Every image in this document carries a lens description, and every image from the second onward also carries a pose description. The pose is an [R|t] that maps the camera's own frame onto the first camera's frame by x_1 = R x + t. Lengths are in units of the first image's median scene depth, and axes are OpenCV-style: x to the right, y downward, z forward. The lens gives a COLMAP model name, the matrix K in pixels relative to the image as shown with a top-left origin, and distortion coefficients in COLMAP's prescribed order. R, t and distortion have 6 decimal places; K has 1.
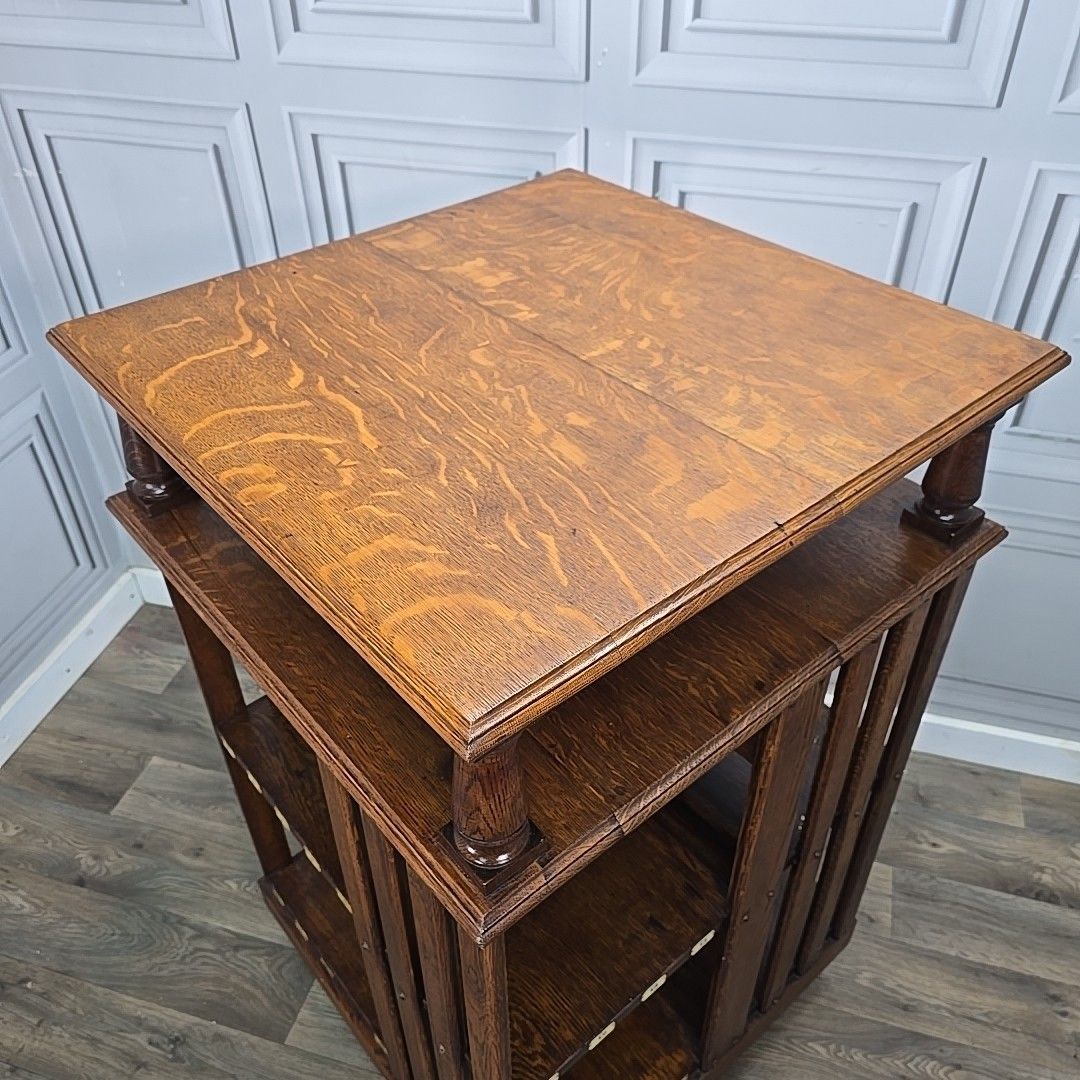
lens RADIAL K [[973.1, 0, 540.0], [0, 973.1, 540.0], [0, 0, 1]] dist [0.061320, -0.058610]
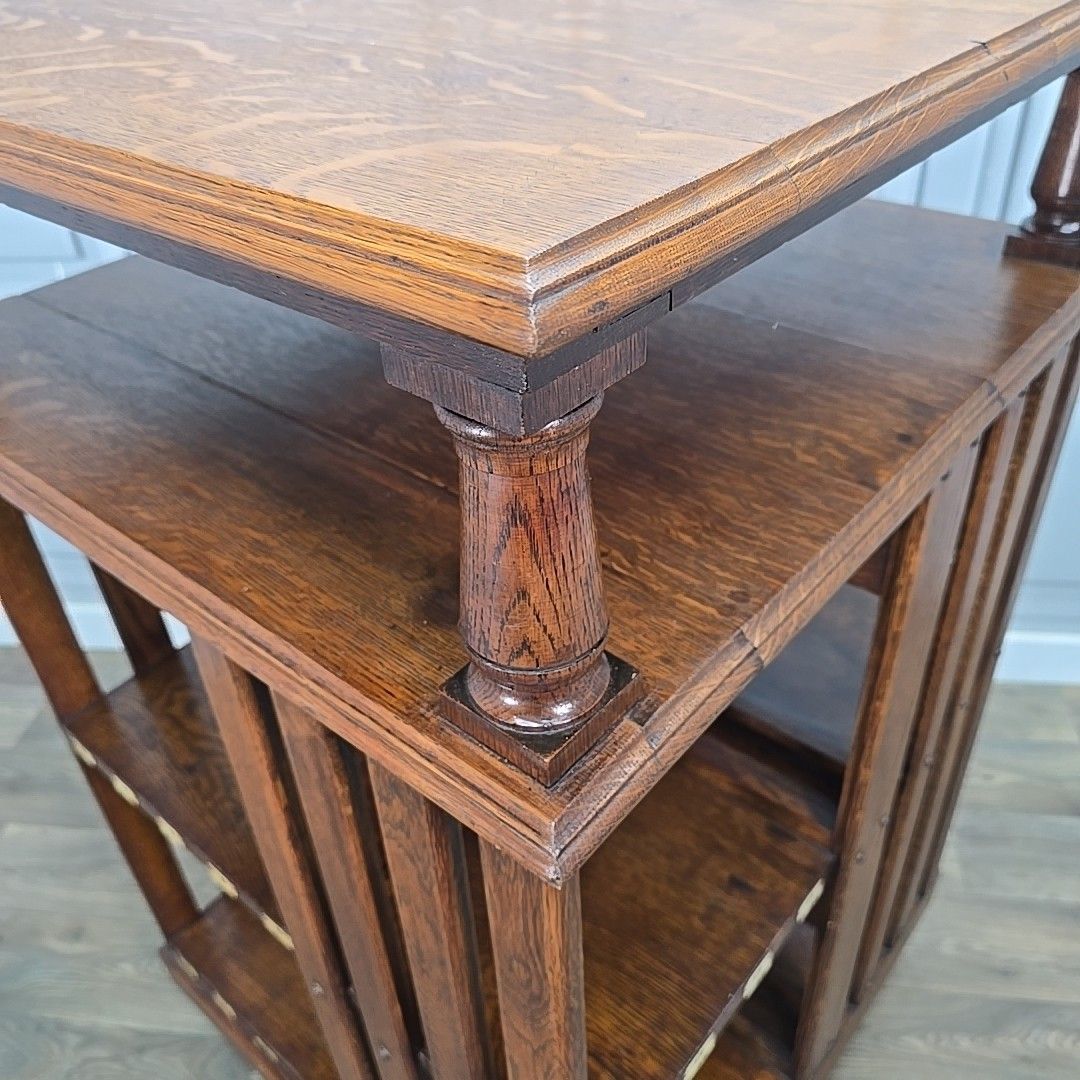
lens RADIAL K [[982.7, 0, 540.0], [0, 982.7, 540.0], [0, 0, 1]] dist [0.051429, -0.070110]
pose [[0.986536, -0.124899, 0.105583, -0.082204], [0.130677, 0.990179, -0.049684, 0.216988], [-0.098340, 0.062812, 0.993169, 0.400293]]
